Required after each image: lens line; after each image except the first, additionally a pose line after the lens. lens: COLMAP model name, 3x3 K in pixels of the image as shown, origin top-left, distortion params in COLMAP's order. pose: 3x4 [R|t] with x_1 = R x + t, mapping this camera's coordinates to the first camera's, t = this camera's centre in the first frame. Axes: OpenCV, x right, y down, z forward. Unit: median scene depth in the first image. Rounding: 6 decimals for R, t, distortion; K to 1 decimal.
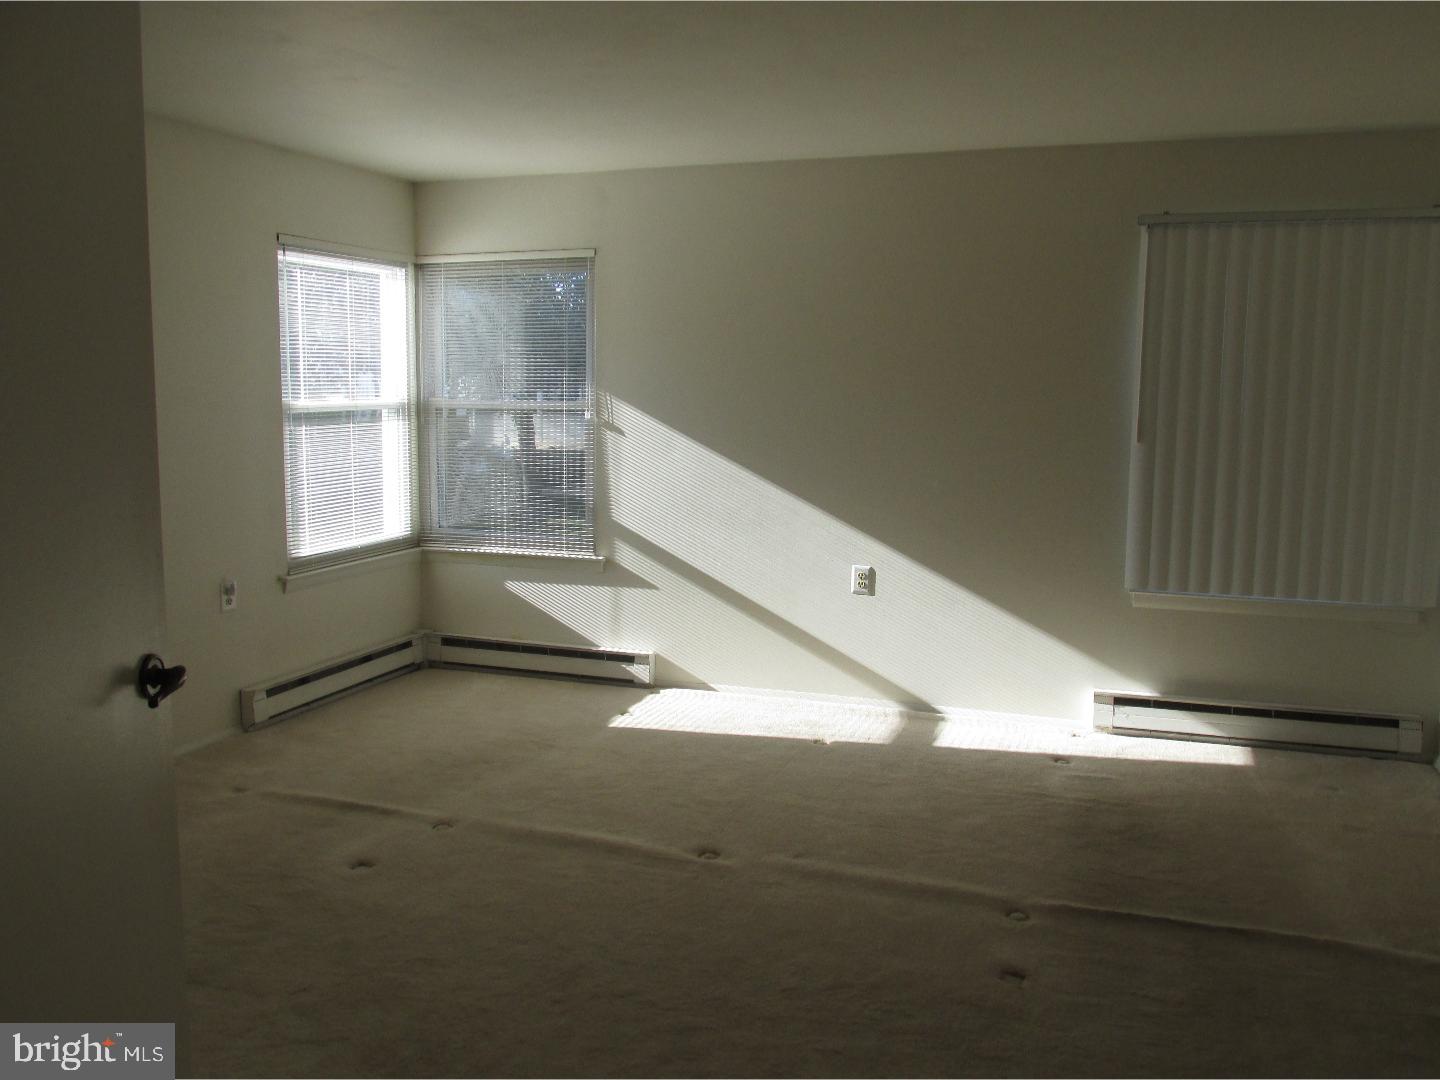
lens RADIAL K [[1194.6, 0, 719.6], [0, 1194.6, 536.7], [0, 0, 1]] dist [-0.021886, 0.019694]
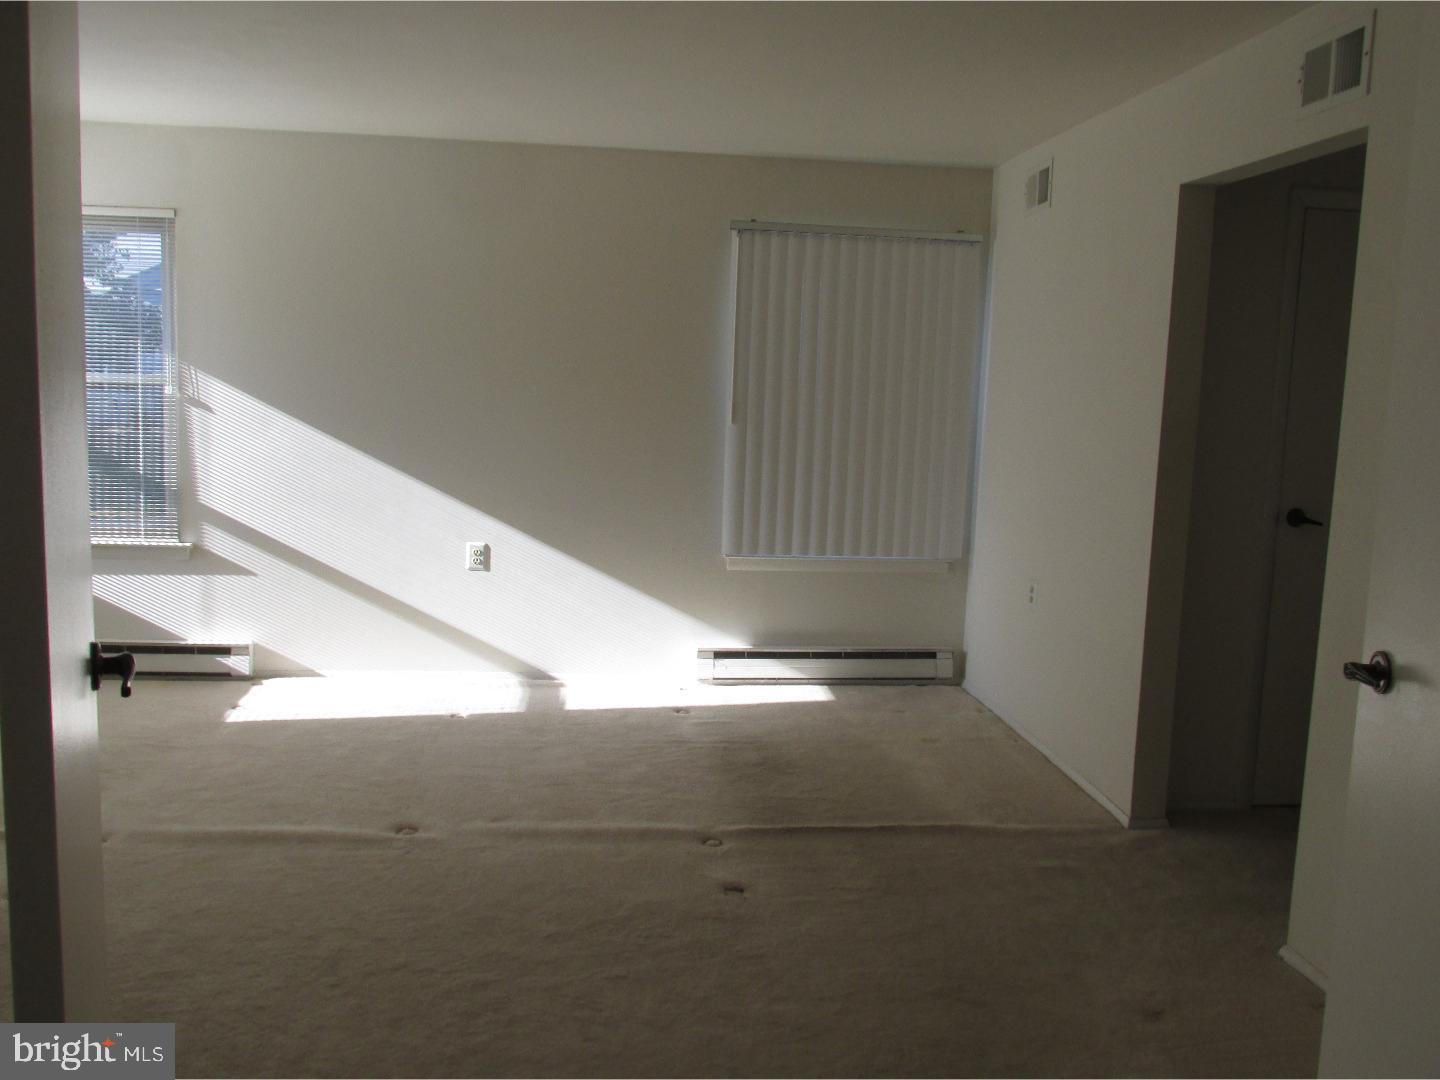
lens RADIAL K [[1194.6, 0, 717.2], [0, 1194.6, 535.4], [0, 0, 1]] dist [-0.021886, 0.019694]
pose [[0.904432, -0.032525, 0.425375, -0.146807], [0.026710, 0.999450, 0.019631, 0.004314], [-0.425780, -0.006393, 0.904804, -0.012859]]
